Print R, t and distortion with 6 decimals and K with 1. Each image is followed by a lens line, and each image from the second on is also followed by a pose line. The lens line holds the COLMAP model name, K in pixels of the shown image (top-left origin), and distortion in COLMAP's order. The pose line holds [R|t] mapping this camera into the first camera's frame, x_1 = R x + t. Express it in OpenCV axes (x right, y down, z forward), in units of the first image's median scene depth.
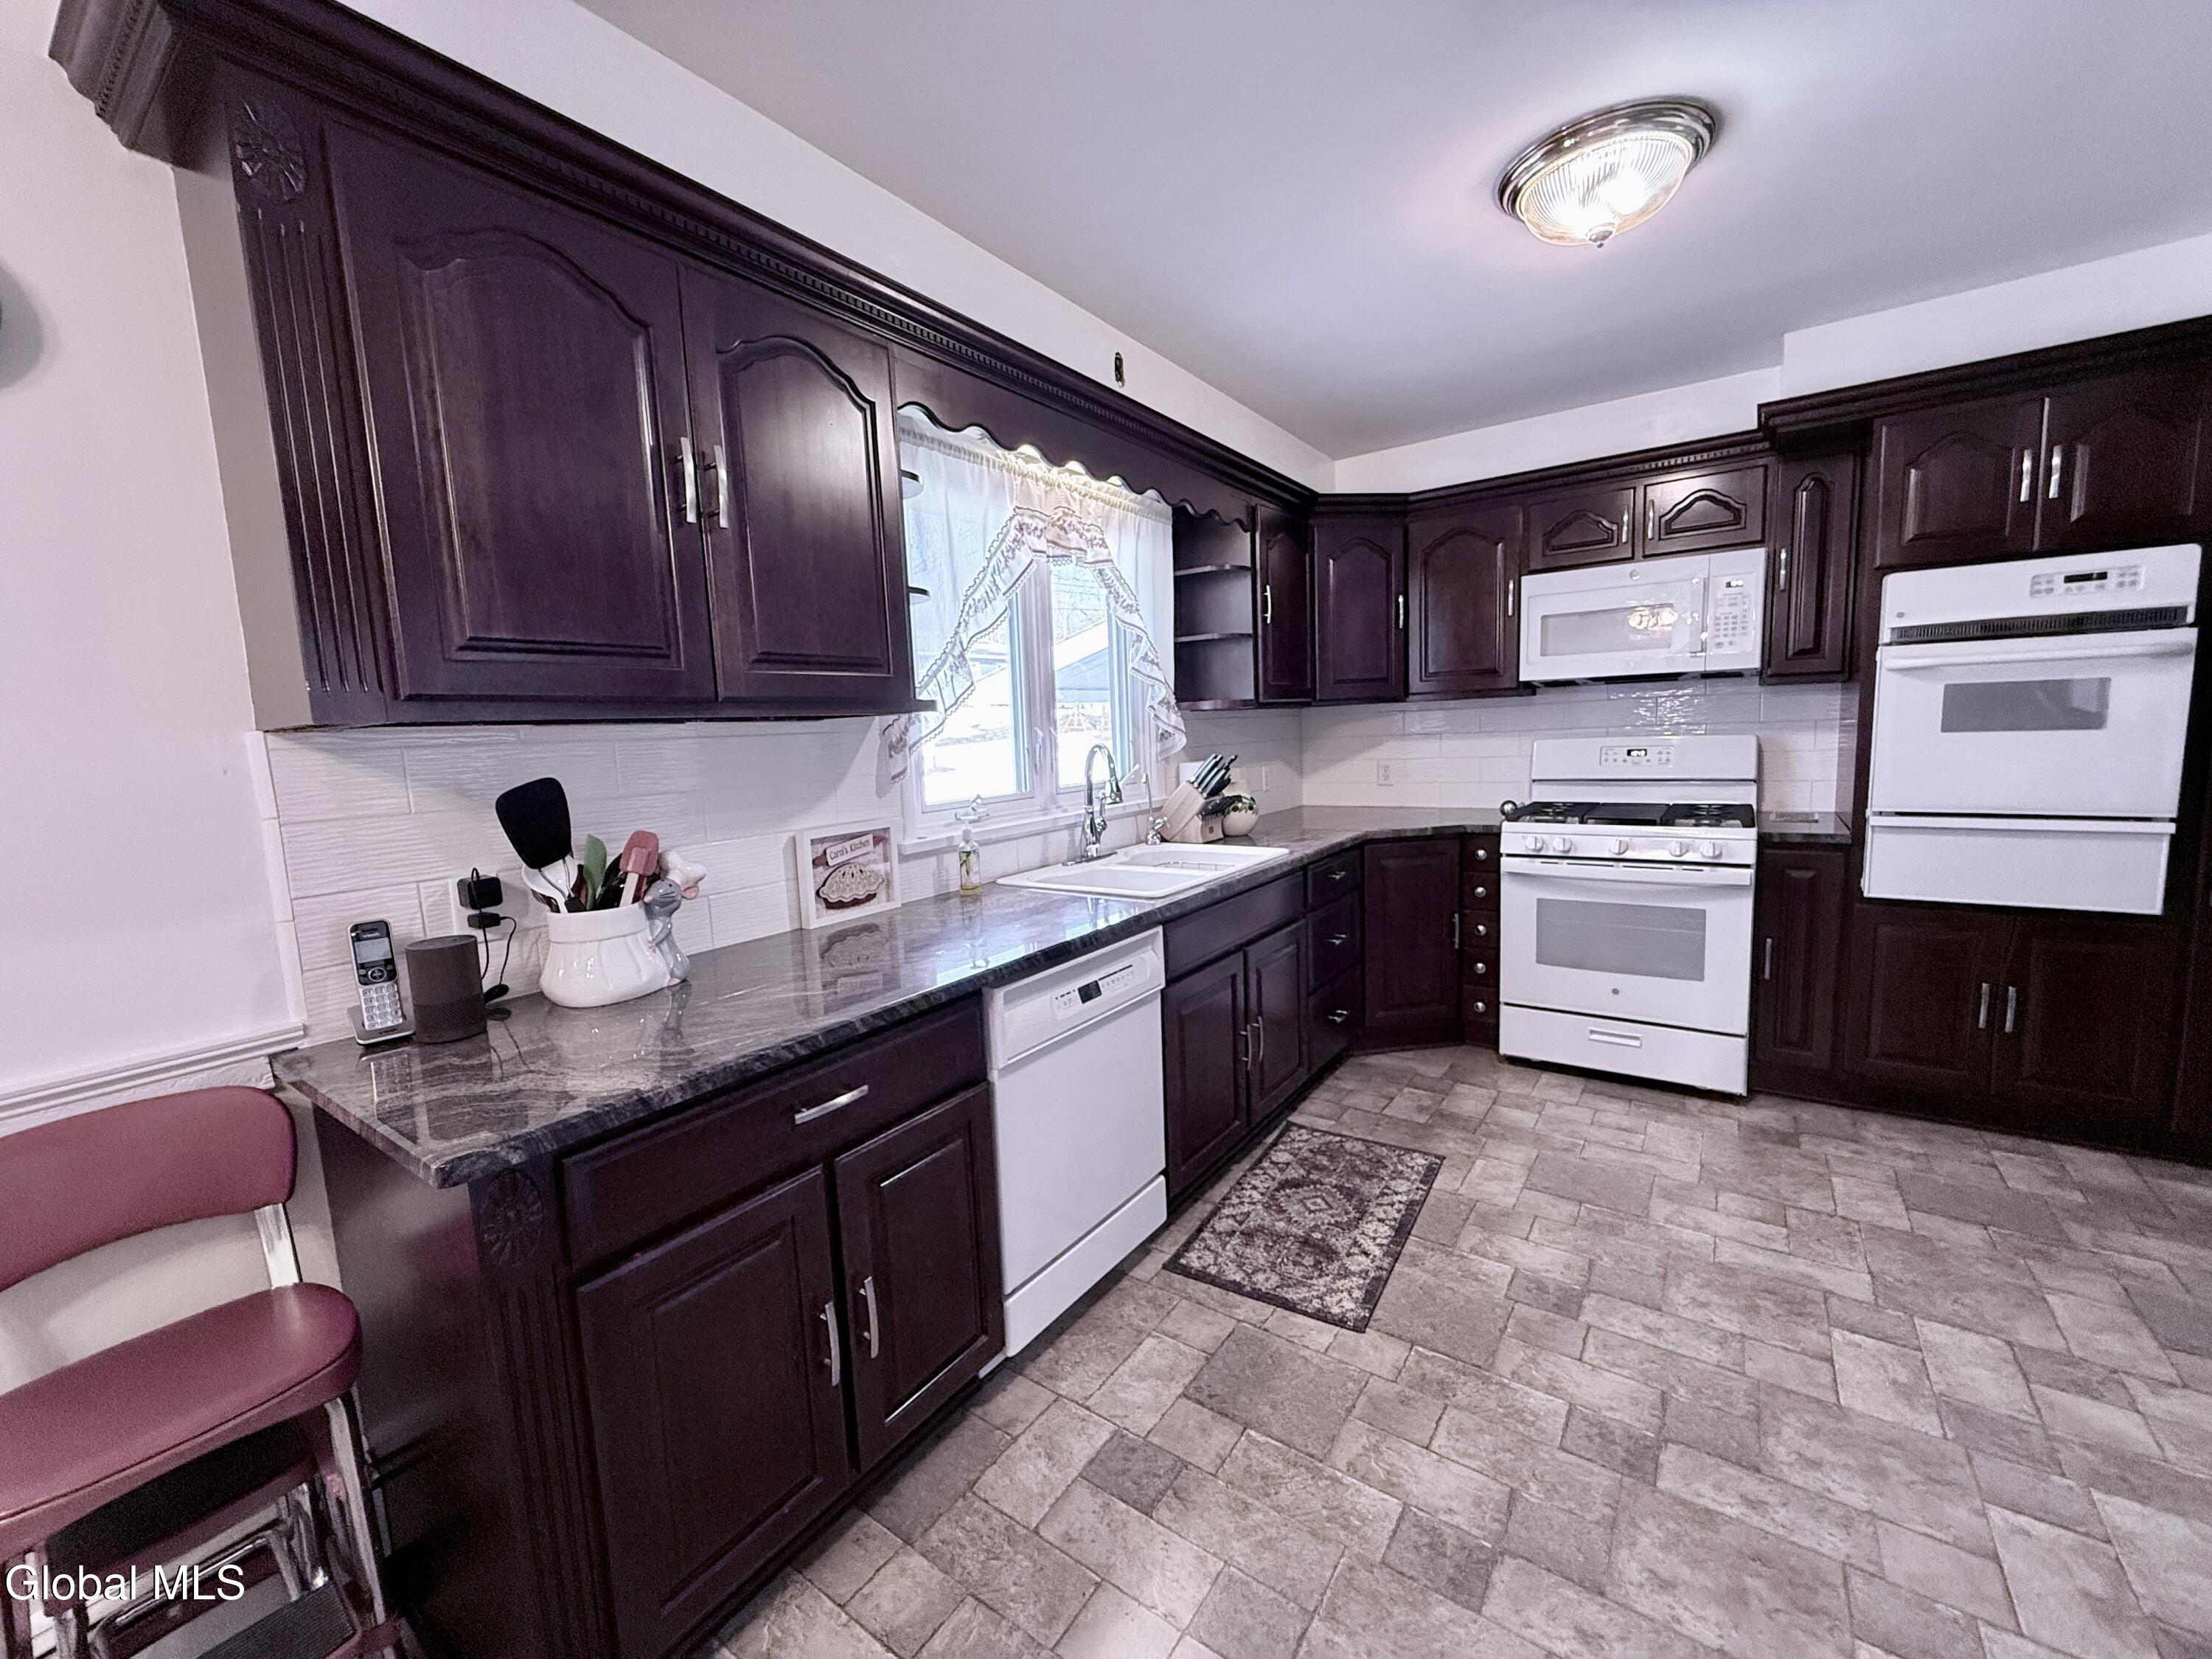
lens RADIAL K [[882.8, 0, 1099.8], [0, 882.8, 832.0], [0, 0, 1]] dist [0.000011, -0.000054]
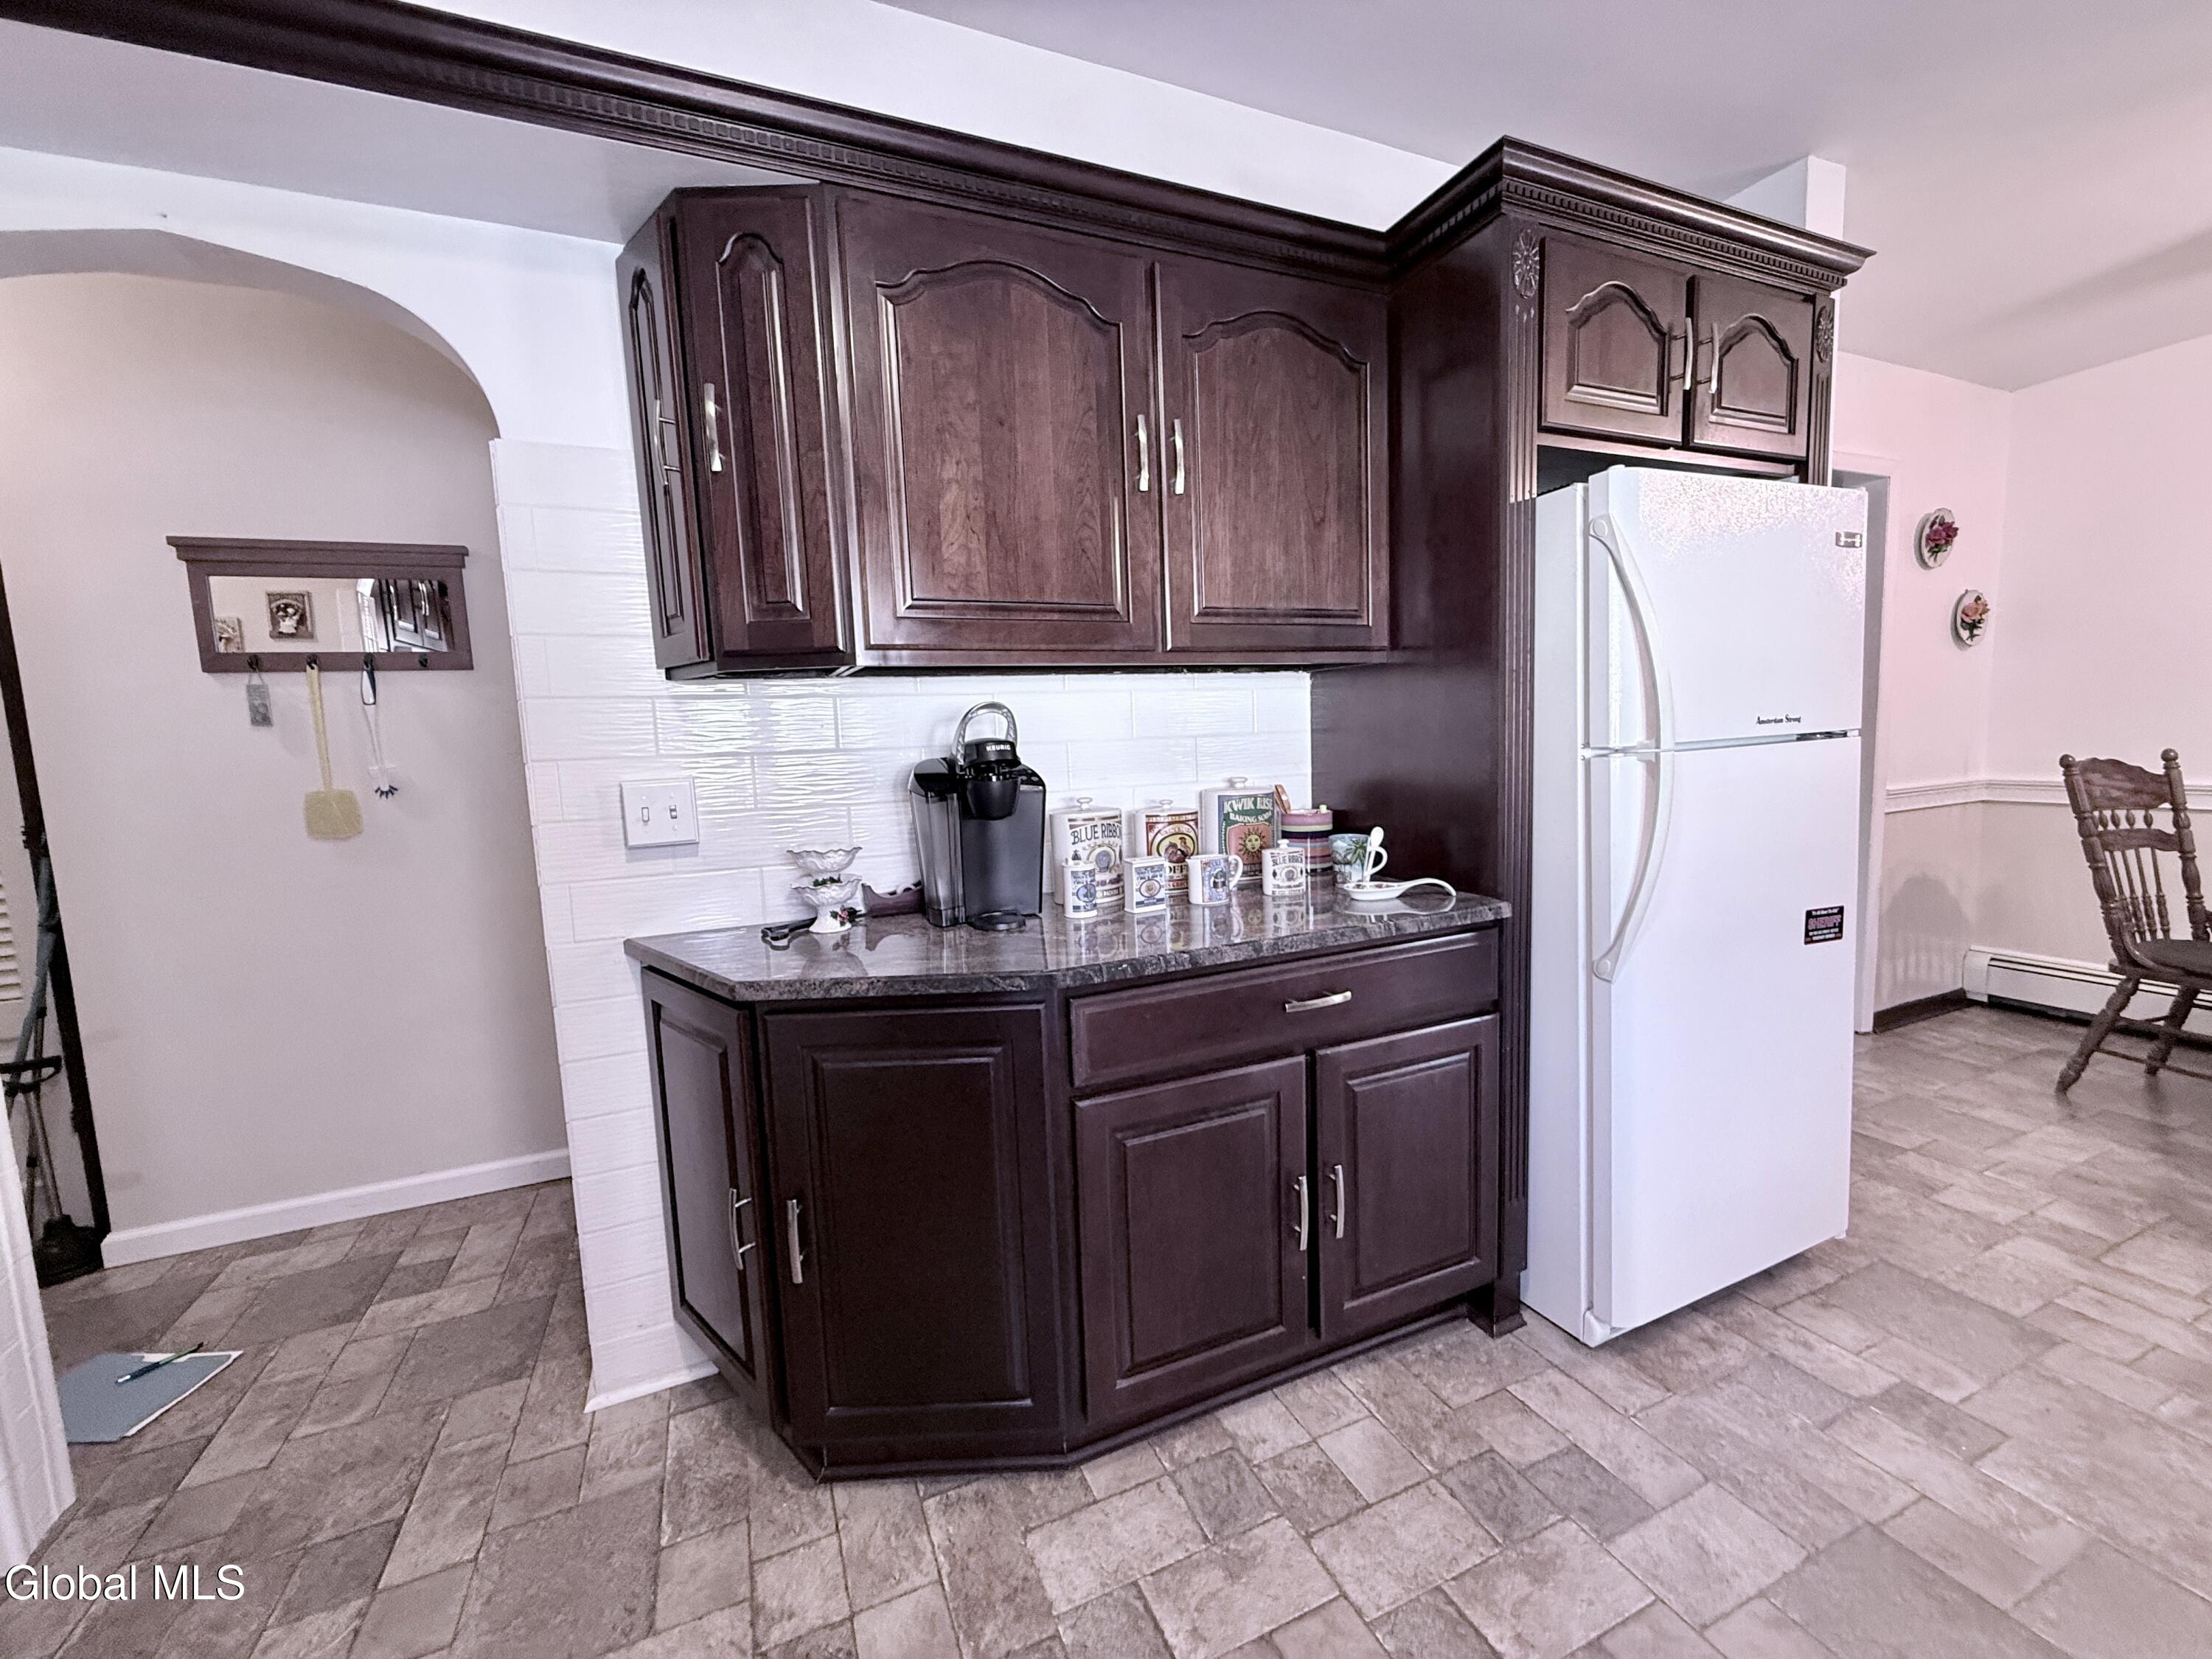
lens RADIAL K [[882.8, 0, 1101.1], [0, 882.8, 827.8], [0, 0, 1]] dist [0.000011, -0.000054]
pose [[-0.851244, 0.022958, 0.524267, 0.358508], [0.139386, 0.973048, 0.183708, -0.086241], [-0.505920, 0.229456, -0.831502, 0.877428]]
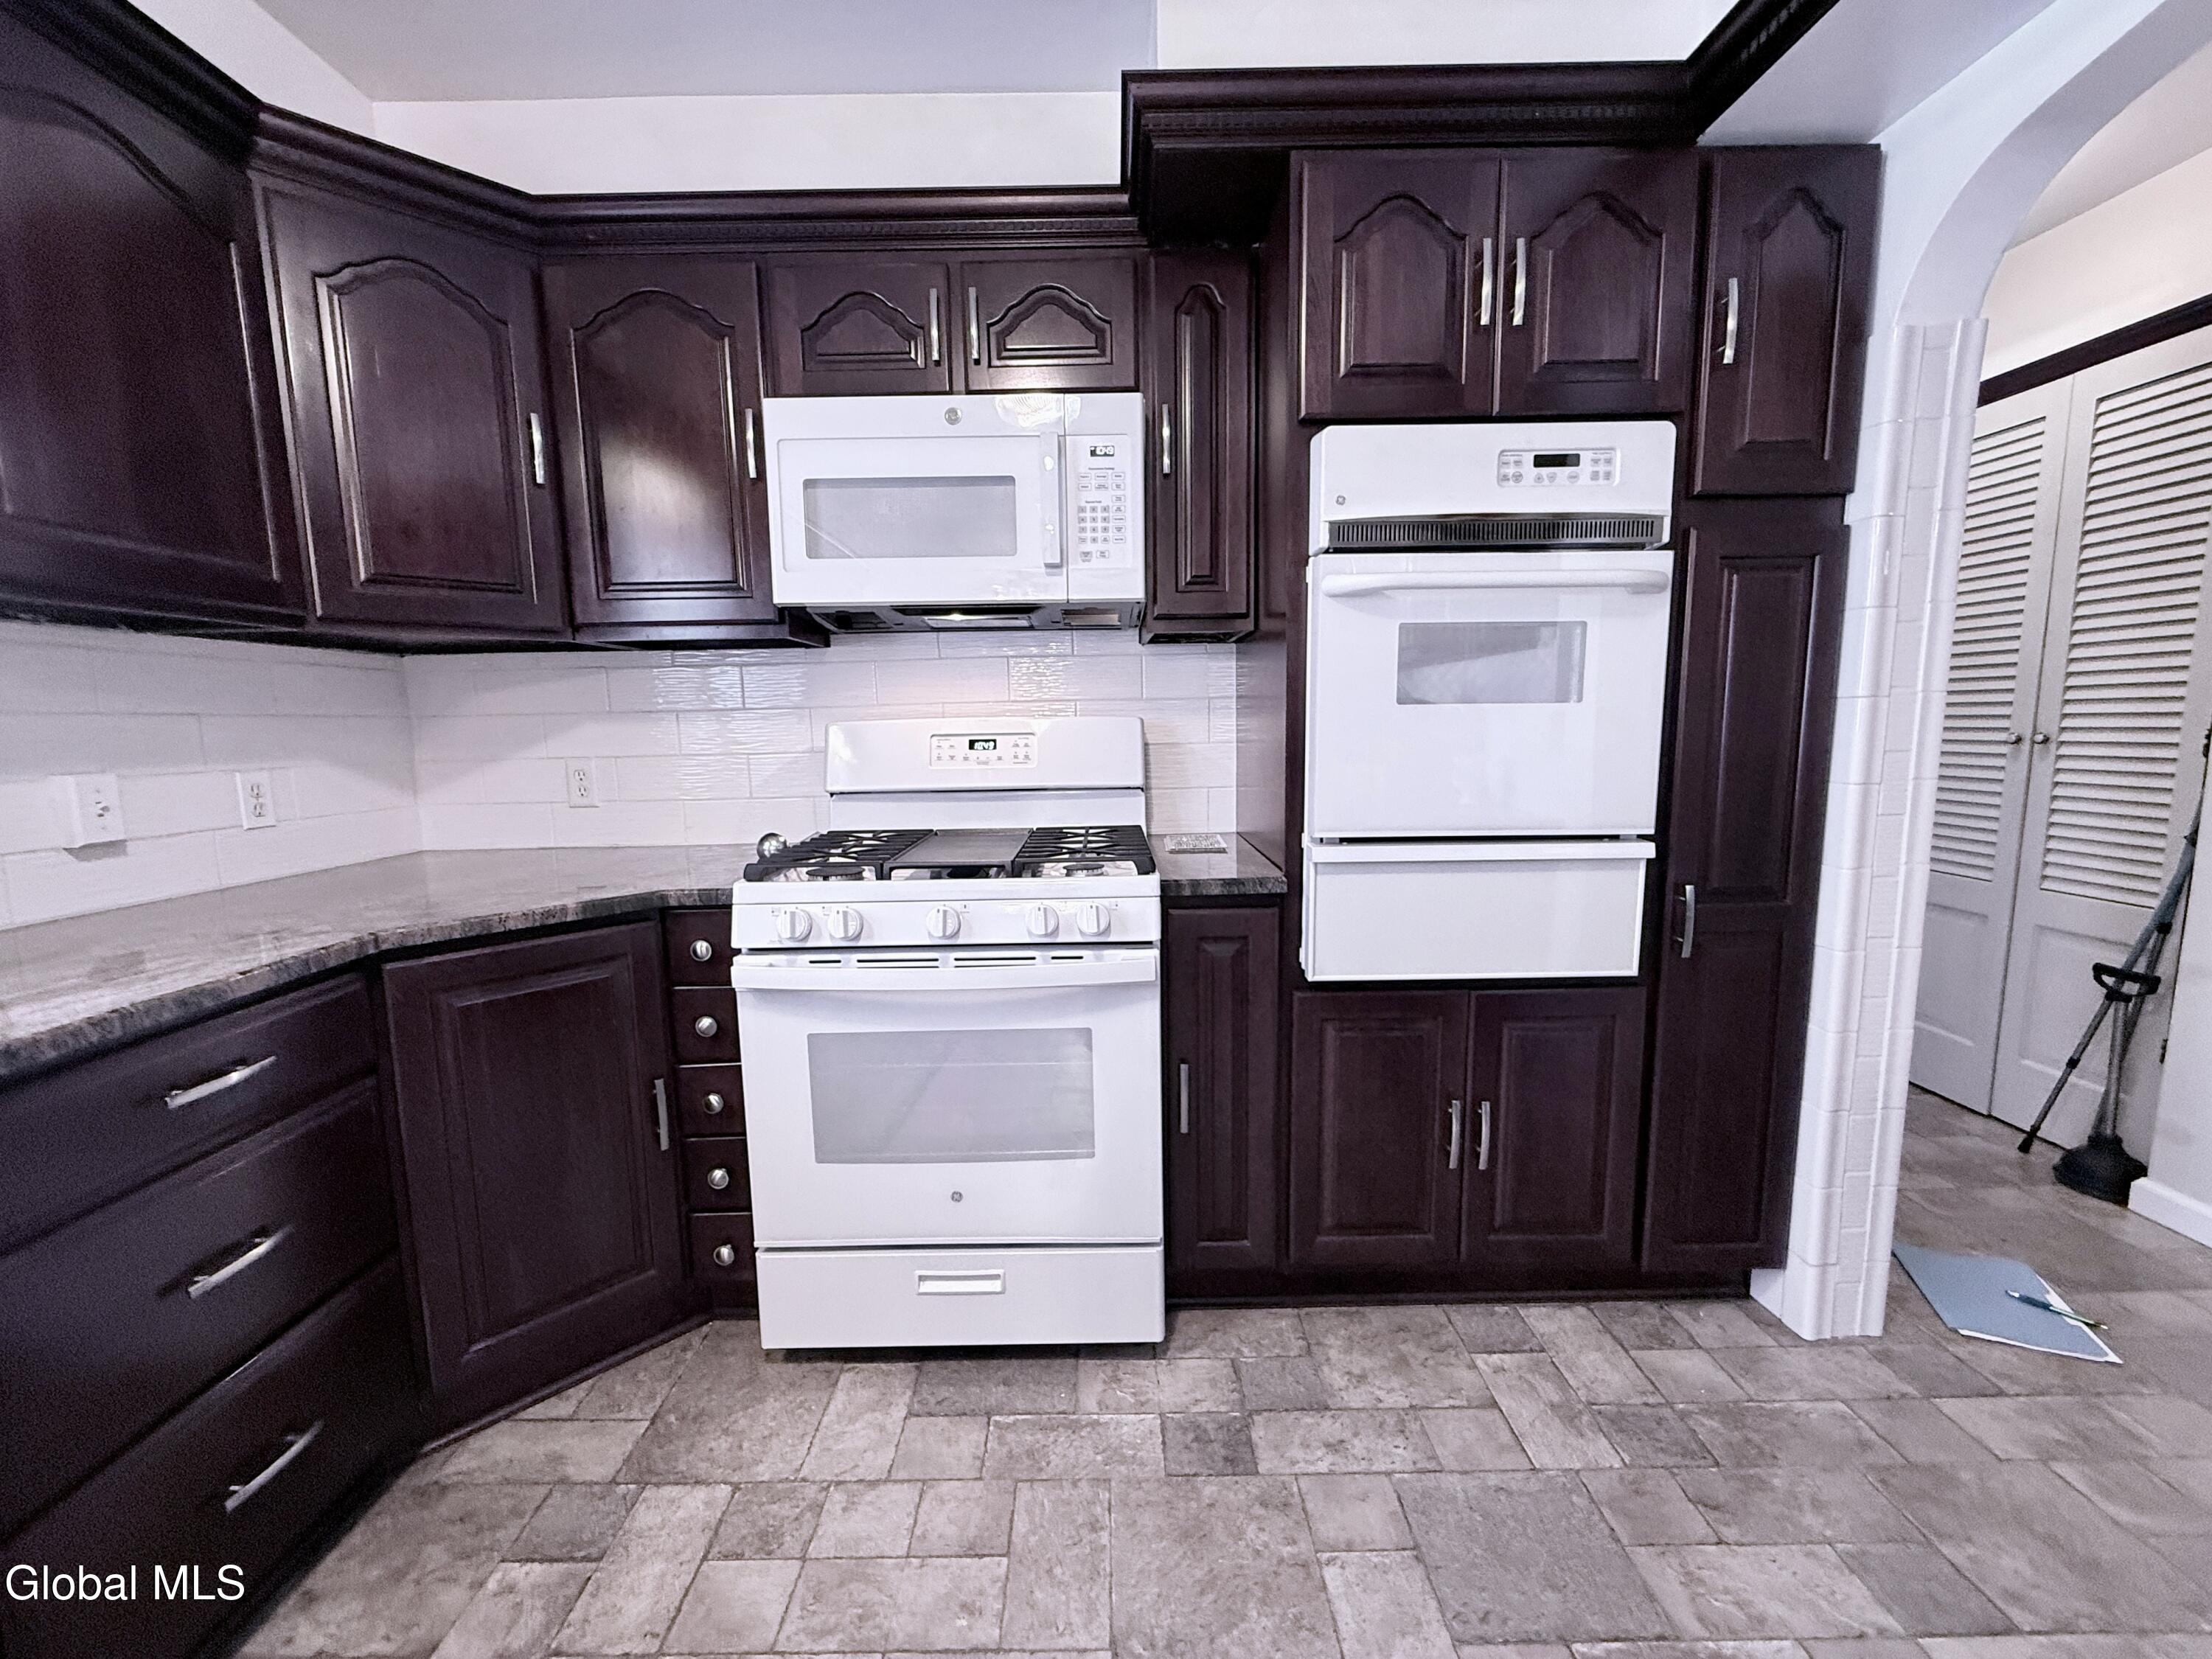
lens RADIAL K [[882.8, 0, 1101.1], [0, 882.8, 831.6], [0, 0, 1]] dist [0.000011, -0.000054]
pose [[0.813909, -0.044556, 0.579281, 0.435360], [0.051761, 0.998651, 0.004087, -0.039074], [-0.578682, 0.026658, 0.815118, 0.626134]]
